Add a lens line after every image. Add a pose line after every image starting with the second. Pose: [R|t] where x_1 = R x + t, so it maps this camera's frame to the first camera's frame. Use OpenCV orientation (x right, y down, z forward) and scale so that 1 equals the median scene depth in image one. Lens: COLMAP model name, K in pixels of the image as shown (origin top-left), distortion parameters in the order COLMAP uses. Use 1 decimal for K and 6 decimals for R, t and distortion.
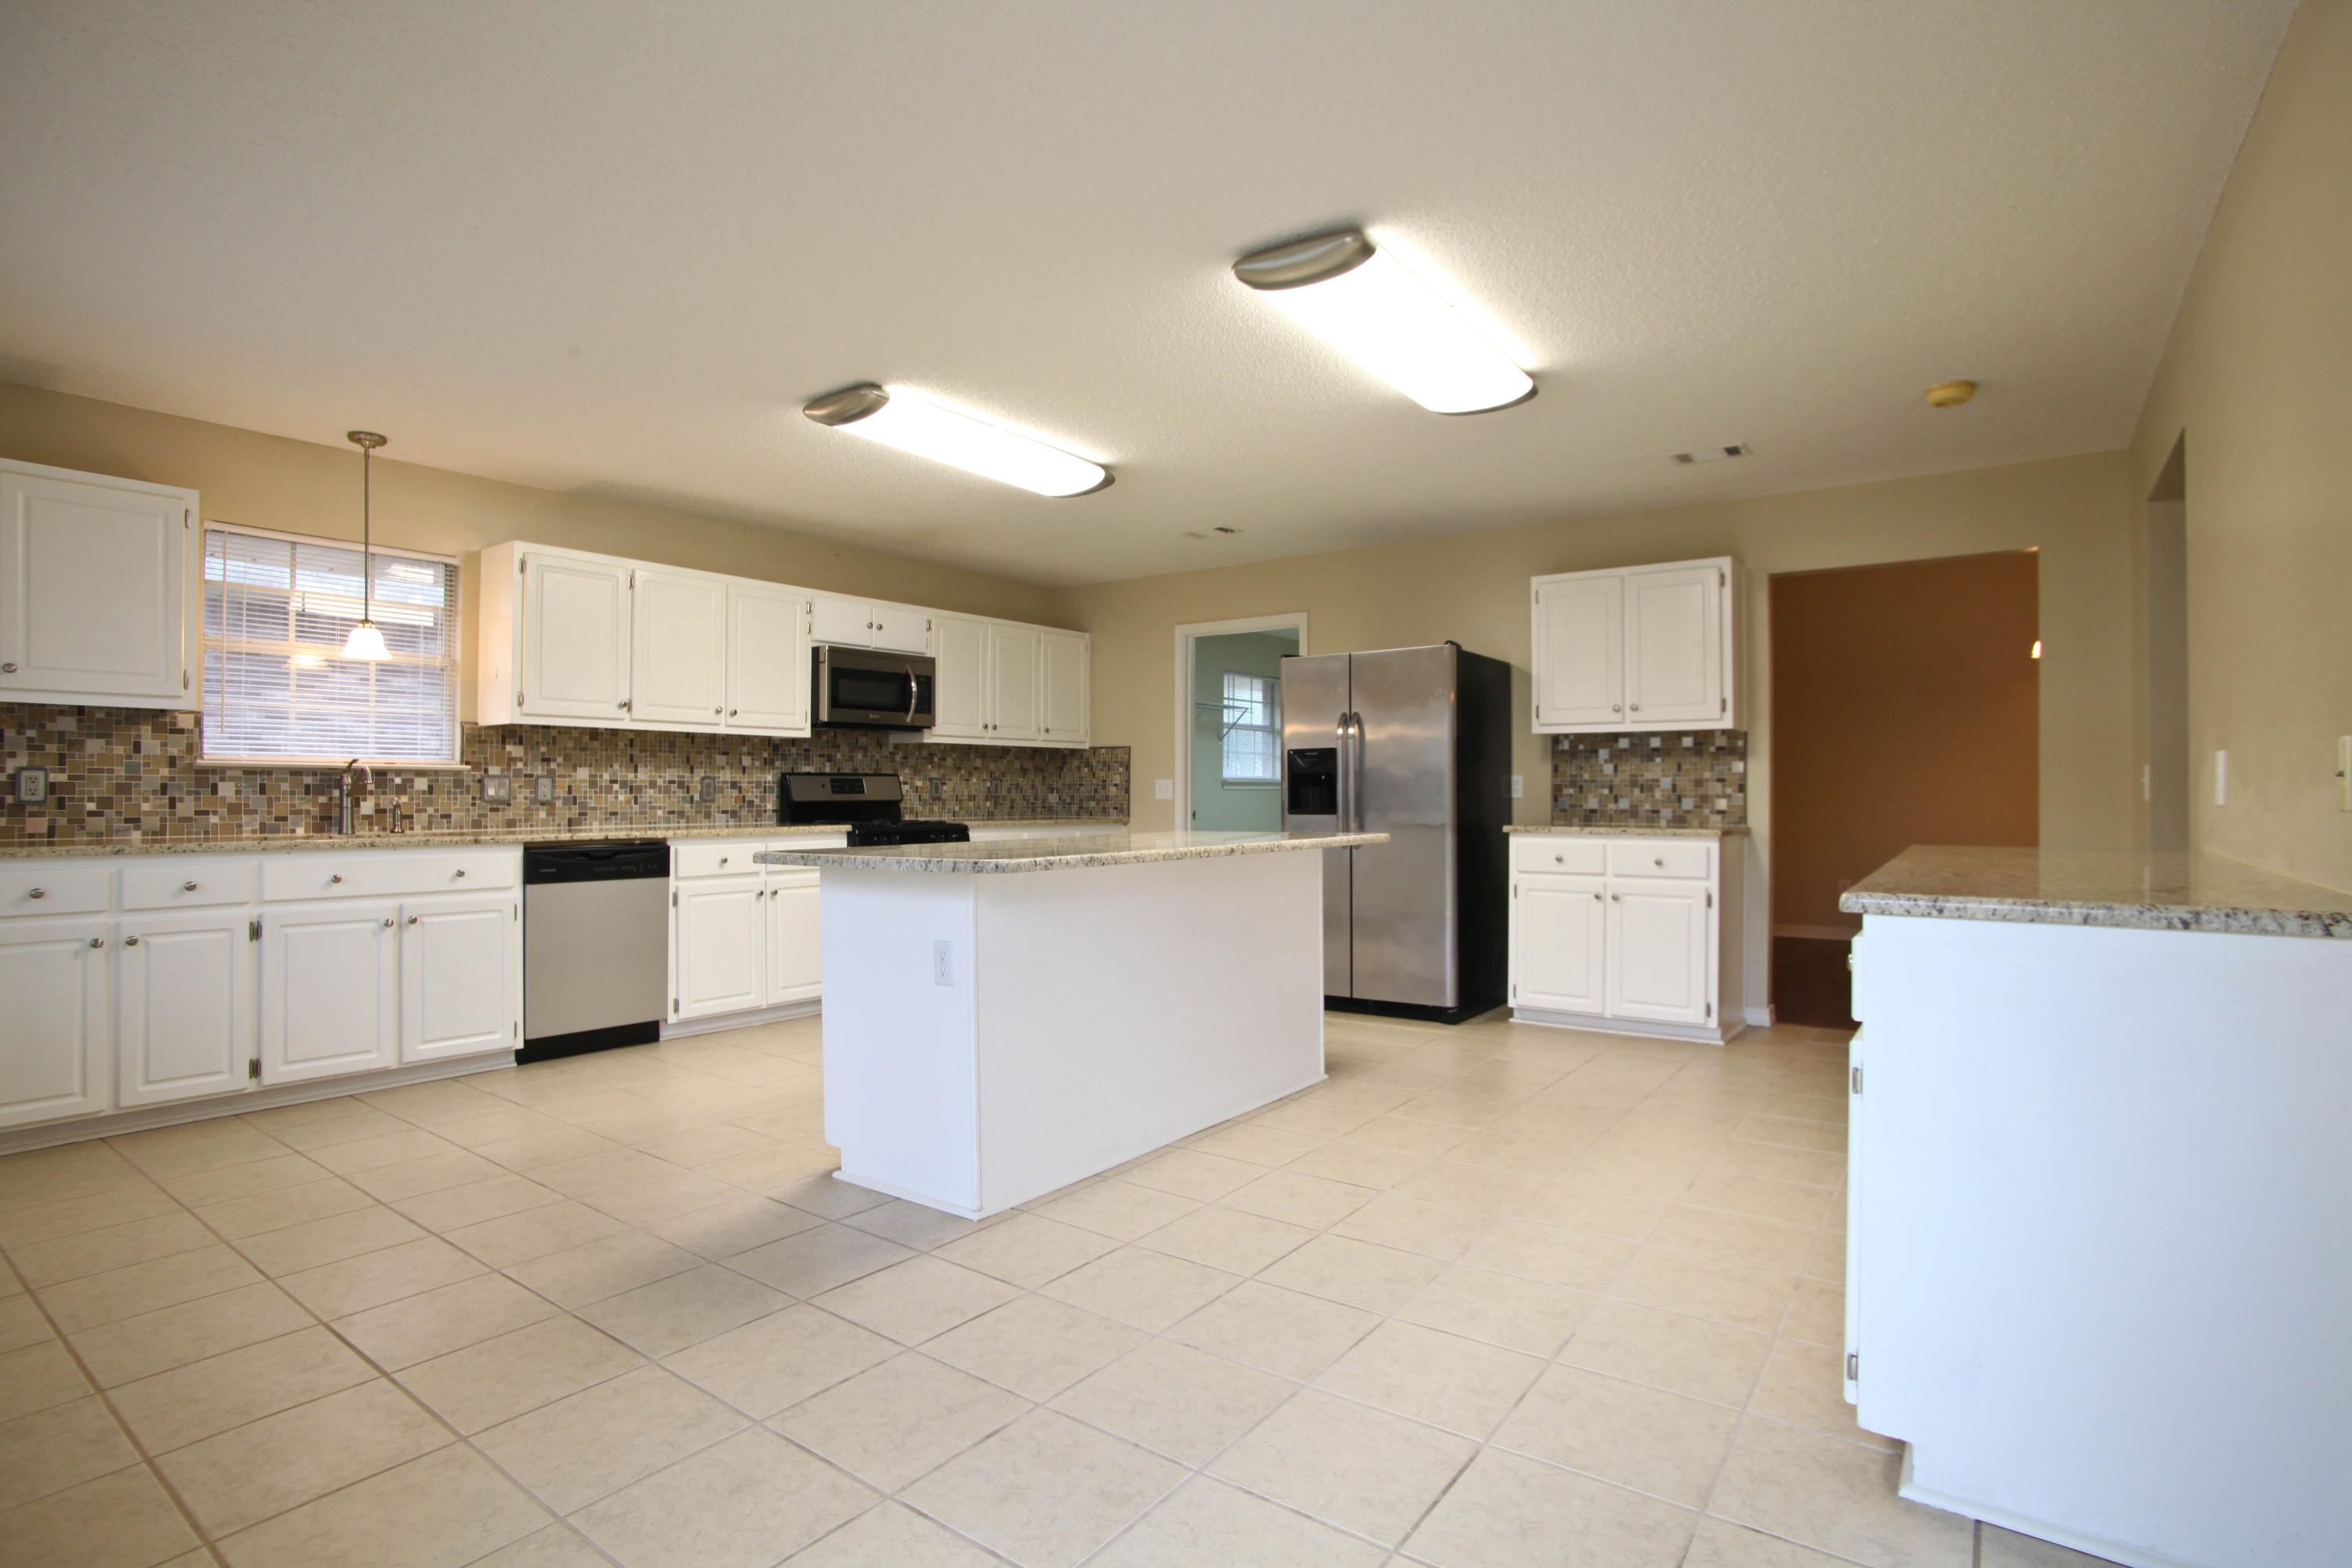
lens RADIAL K [[1163.5, 0, 1174.0], [0, 1163.5, 789.5], [0, 0, 1]] dist [-0.082535, 0.038571]
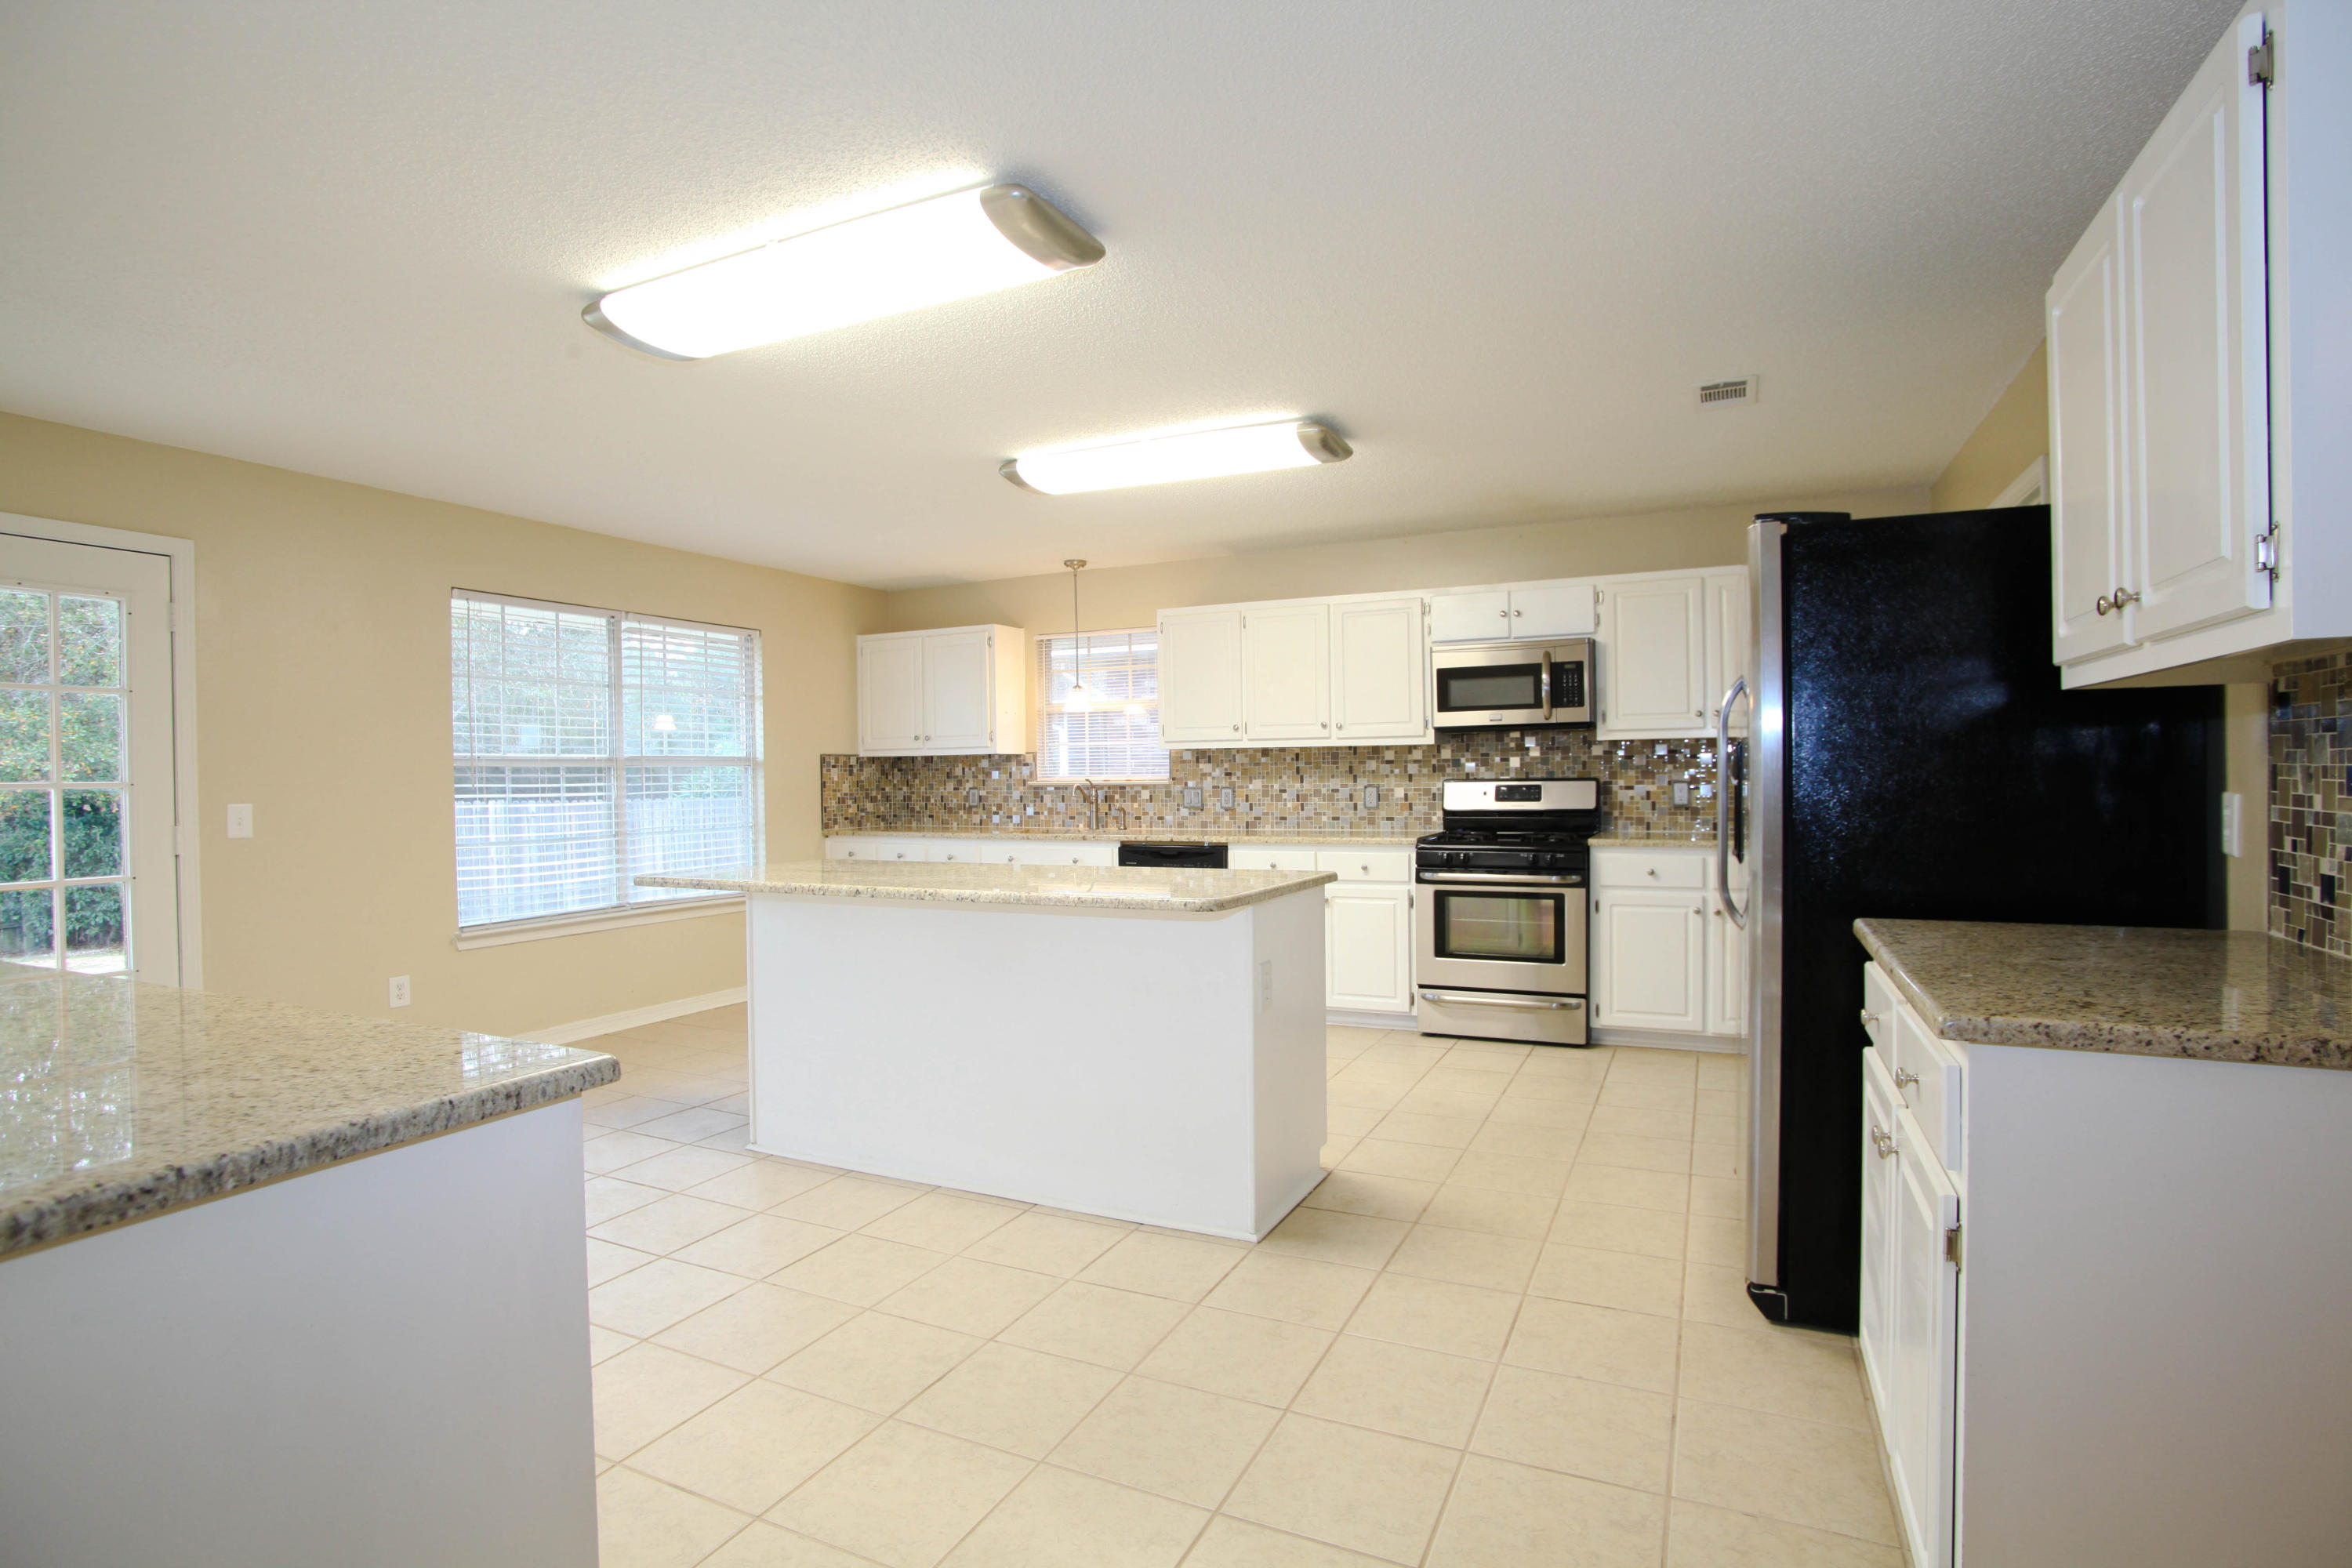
lens RADIAL K [[1163.5, 0, 1174.0], [0, 1163.5, 789.5], [0, 0, 1]] dist [-0.082535, 0.038571]
pose [[0.182492, 0.010525, -0.983151, 0.673163], [0.015644, 0.999785, 0.013607, -0.027193], [0.983083, -0.017864, 0.182288, 0.697875]]
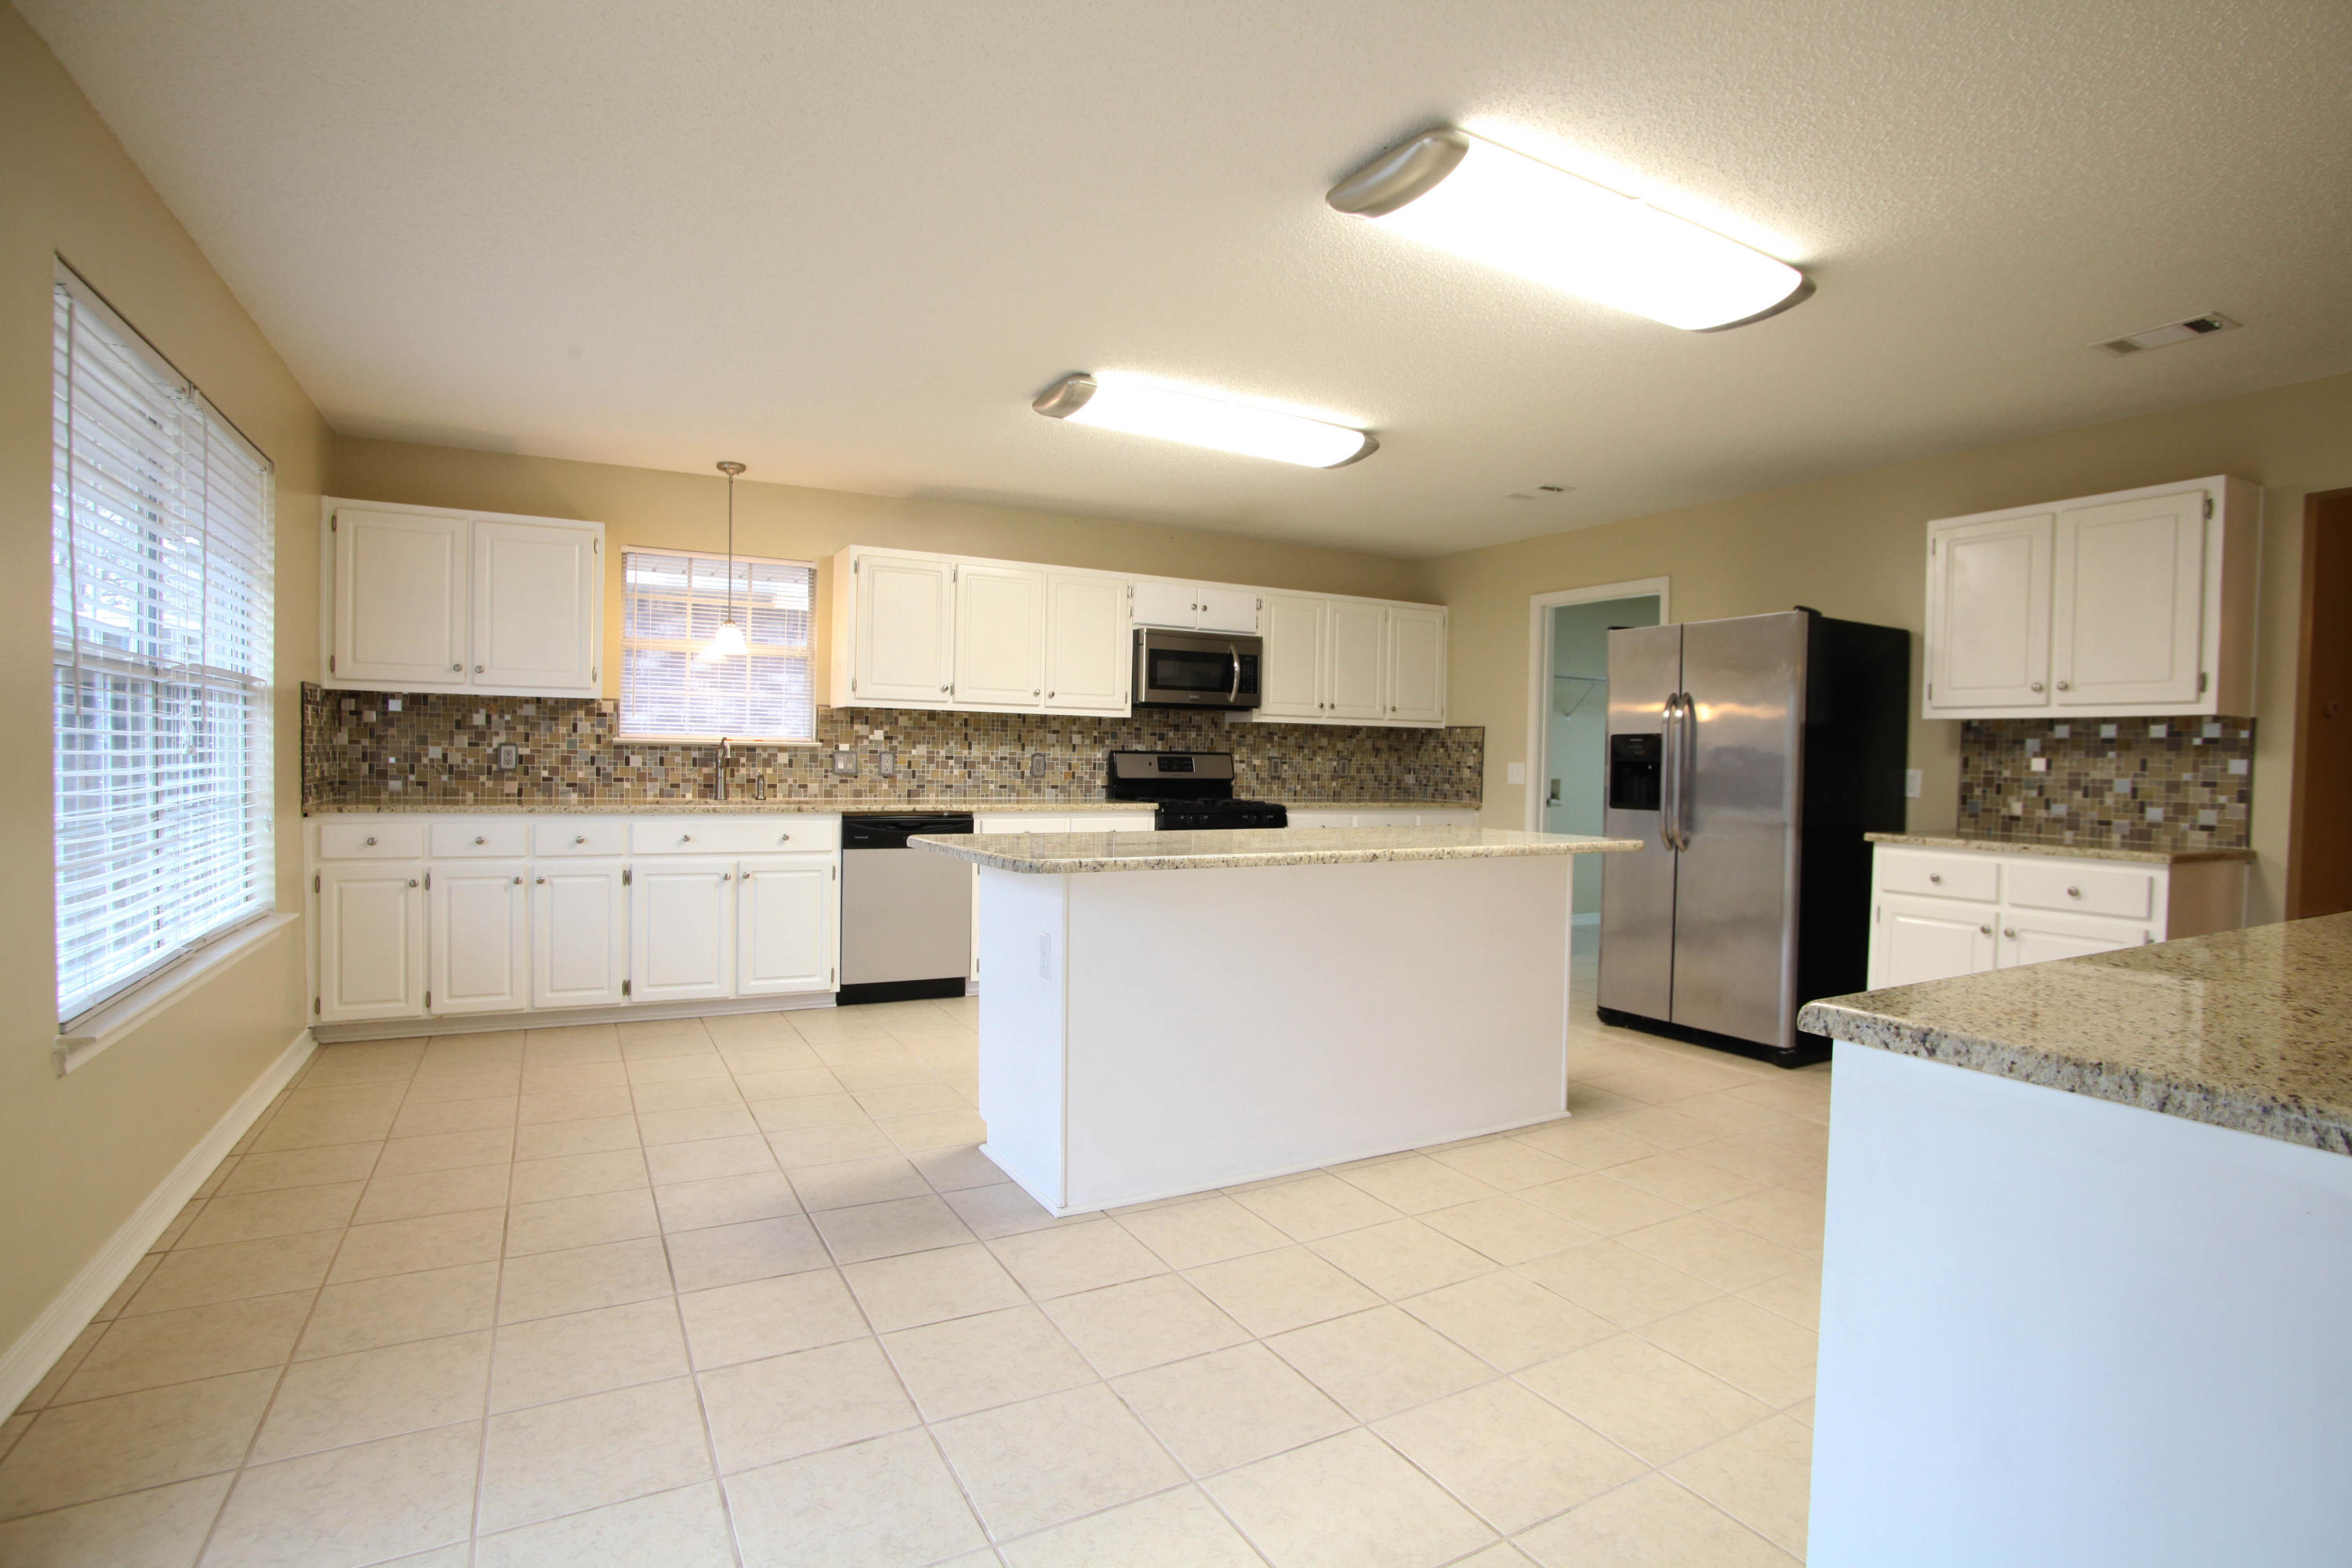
lens RADIAL K [[1151.2, 0, 1182.3], [0, 1151.2, 789.5], [0, 0, 1]] dist [-0.091139, 0.046243]
pose [[0.908269, 0.029833, -0.417323, 0.183168], [-0.018445, 0.999340, 0.031296, -0.015369], [0.417981, -0.020728, 0.908219, 0.089964]]
